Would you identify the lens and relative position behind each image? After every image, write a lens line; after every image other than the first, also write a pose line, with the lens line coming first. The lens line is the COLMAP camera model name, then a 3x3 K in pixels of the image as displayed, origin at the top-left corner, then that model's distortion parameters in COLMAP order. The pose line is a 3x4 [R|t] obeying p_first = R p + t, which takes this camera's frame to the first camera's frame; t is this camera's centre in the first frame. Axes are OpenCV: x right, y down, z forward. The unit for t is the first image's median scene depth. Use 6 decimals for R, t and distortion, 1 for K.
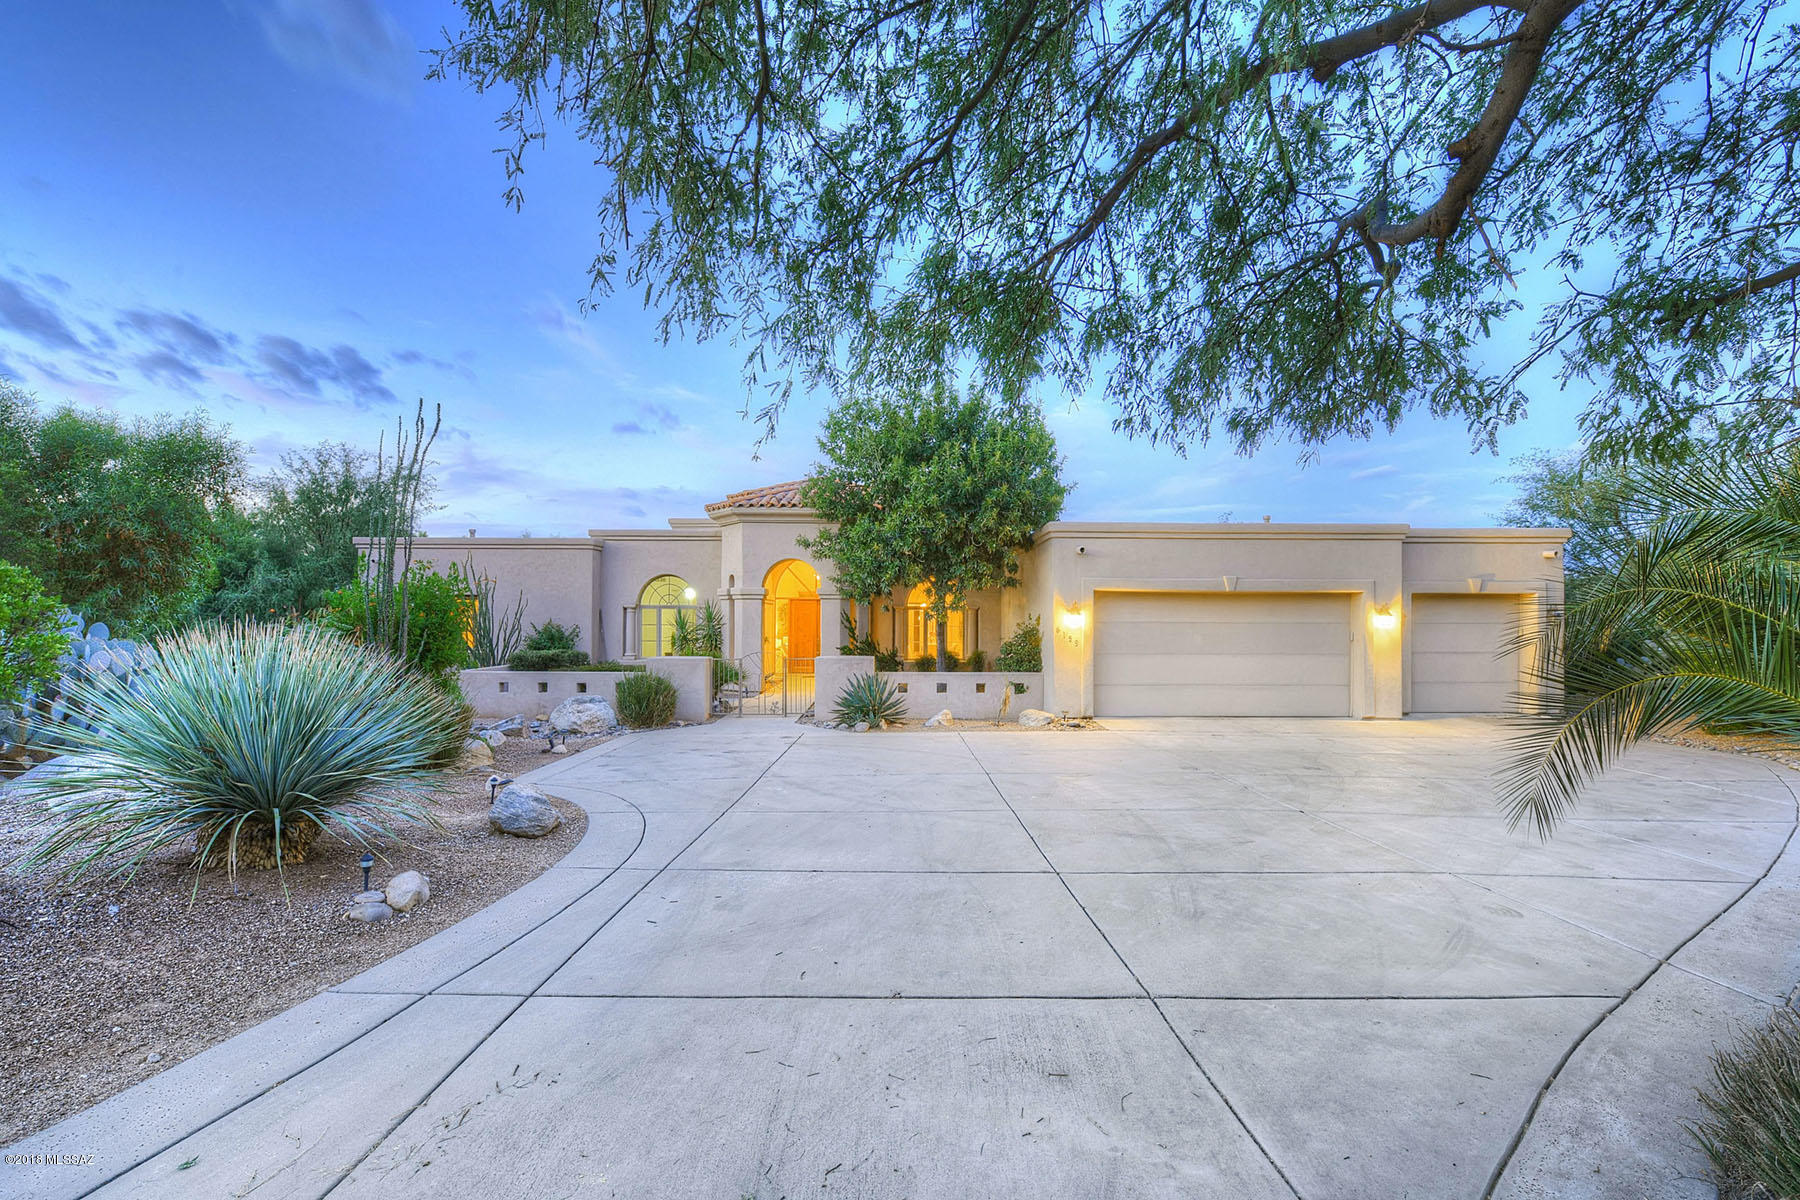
lens RADIAL K [[767.8, 0, 907.6], [0, 767.8, 600.7], [0, 0, 1]] dist [-0.018981, -0.000261]
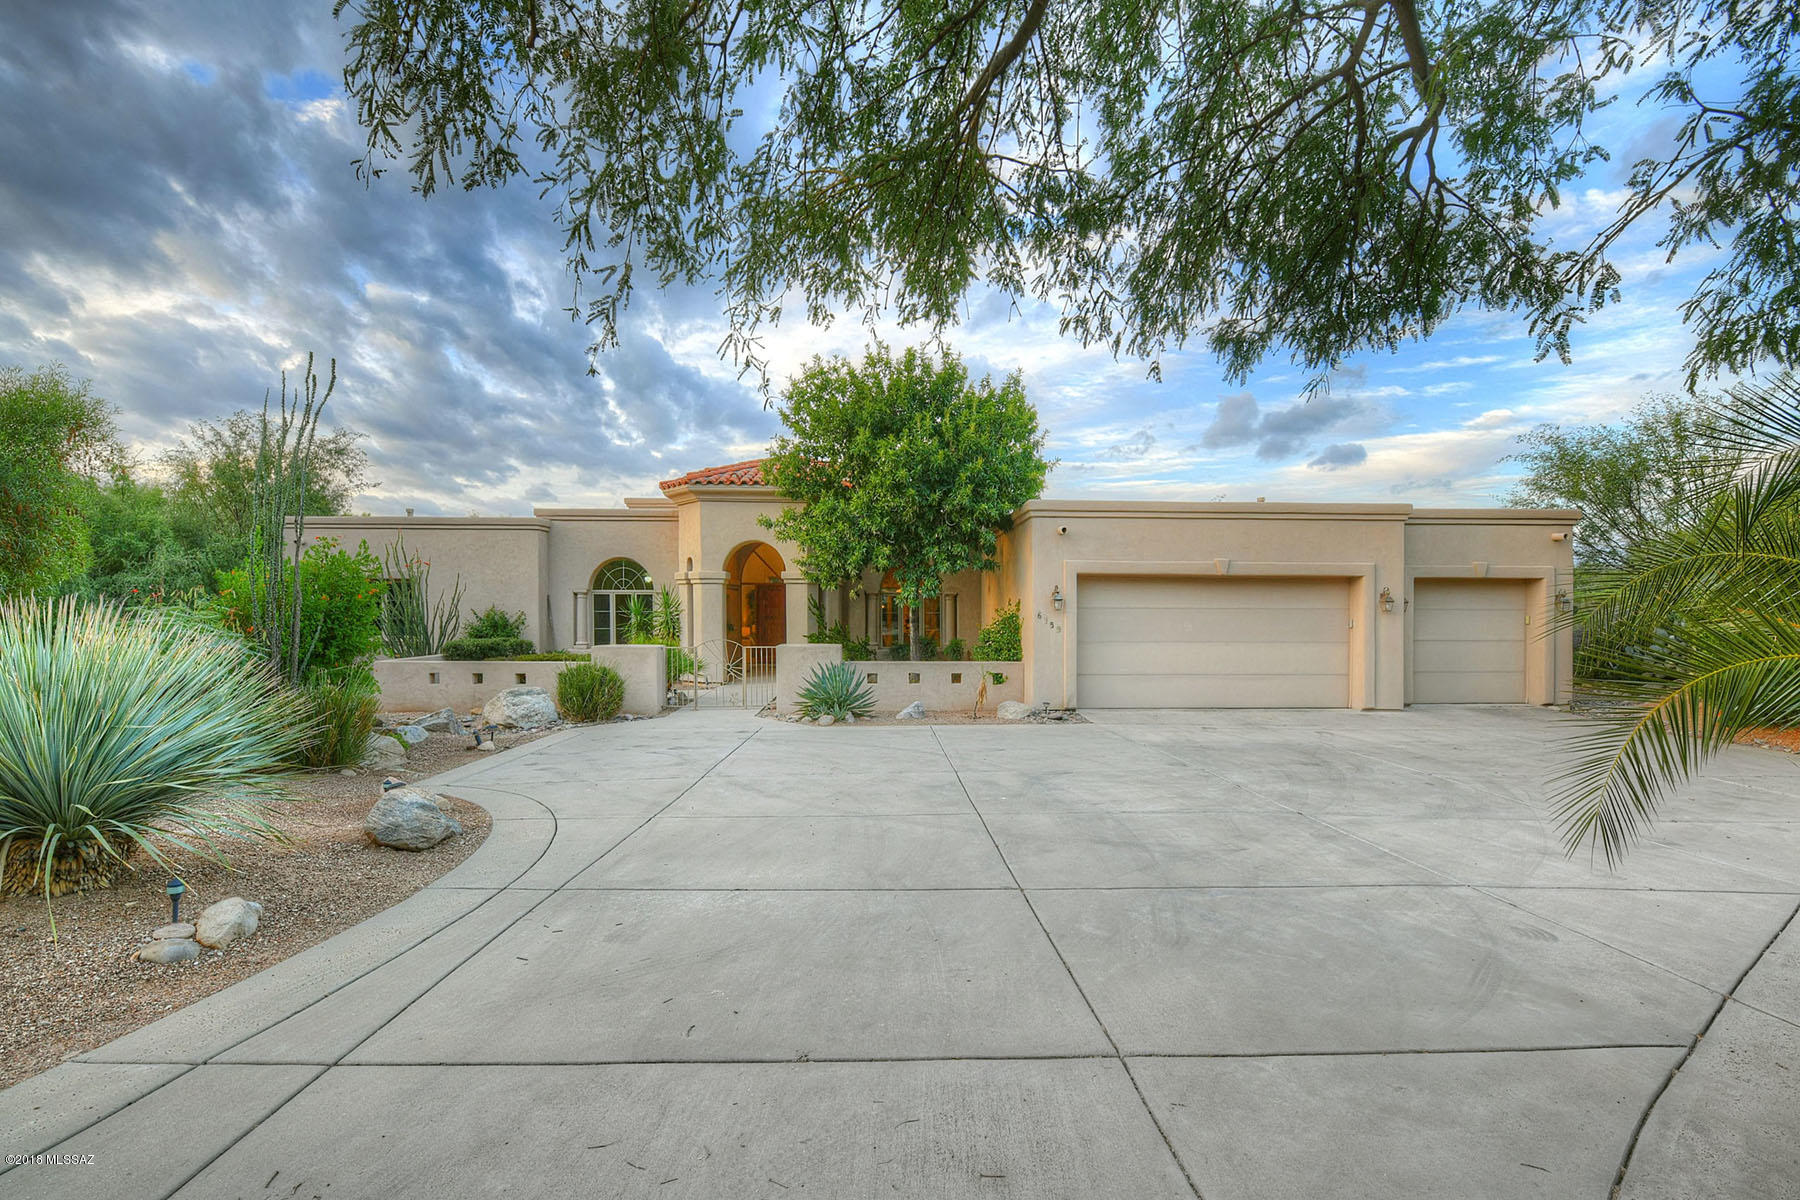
lens RADIAL K [[787.9, 0, 900.1], [0, 787.9, 594.3], [0, 0, 1]] dist [-0.016786, -0.000496]
pose [[0.999967, -0.001362, 0.008064, 0.050496], [0.001315, 0.999982, 0.005808, 0.015243], [-0.008072, -0.005798, 0.999951, 0.110088]]
